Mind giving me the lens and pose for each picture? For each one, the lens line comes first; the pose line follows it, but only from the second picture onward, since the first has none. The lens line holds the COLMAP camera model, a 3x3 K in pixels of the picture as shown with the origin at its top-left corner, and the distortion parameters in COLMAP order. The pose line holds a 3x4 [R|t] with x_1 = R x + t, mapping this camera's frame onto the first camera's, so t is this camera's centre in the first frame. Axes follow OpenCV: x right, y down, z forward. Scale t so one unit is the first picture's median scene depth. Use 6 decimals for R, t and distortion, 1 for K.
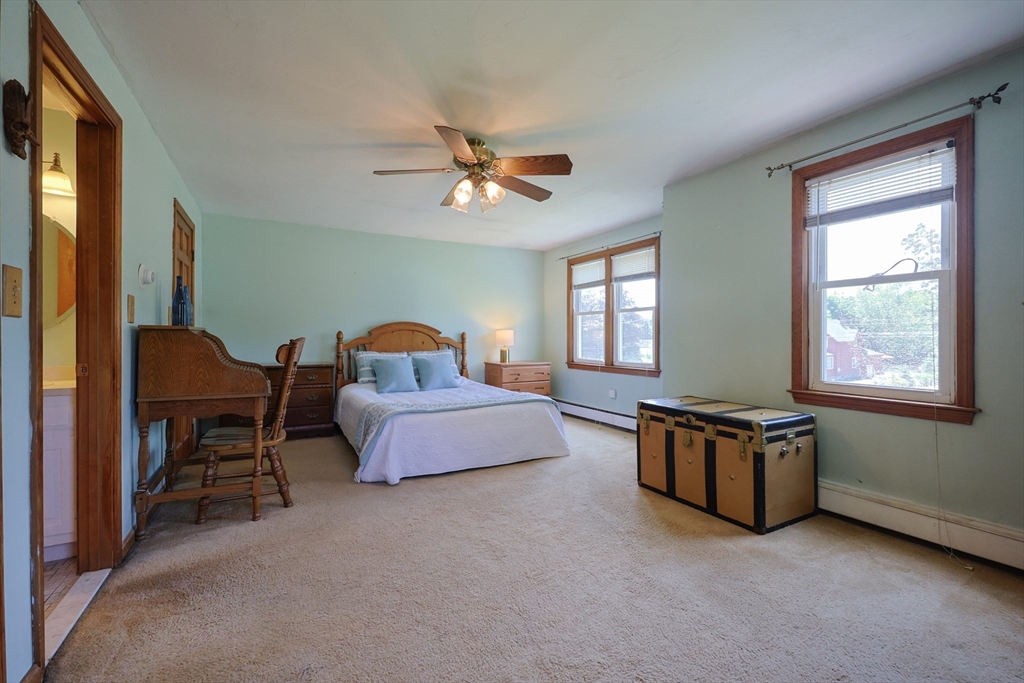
lens RADIAL K [[447.6, 0, 518.6], [0, 447.6, 333.7], [0, 0, 1]] dist [0.001427, 0.000159]
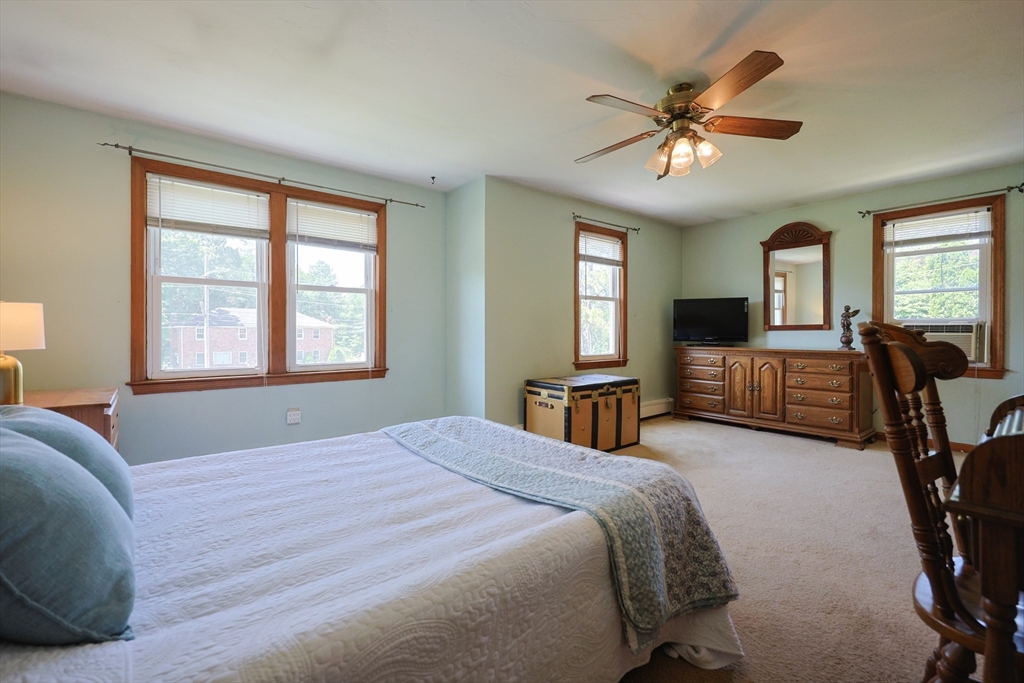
lens RADIAL K [[447.6, 0, 518.6], [0, 447.6, 333.7], [0, 0, 1]] dist [0.001427, 0.000159]
pose [[-0.192883, -0.005723, 0.981205, -0.512722], [-0.006621, 0.999968, 0.004531, 0.012323], [-0.981199, -0.005623, -0.192914, 0.875357]]
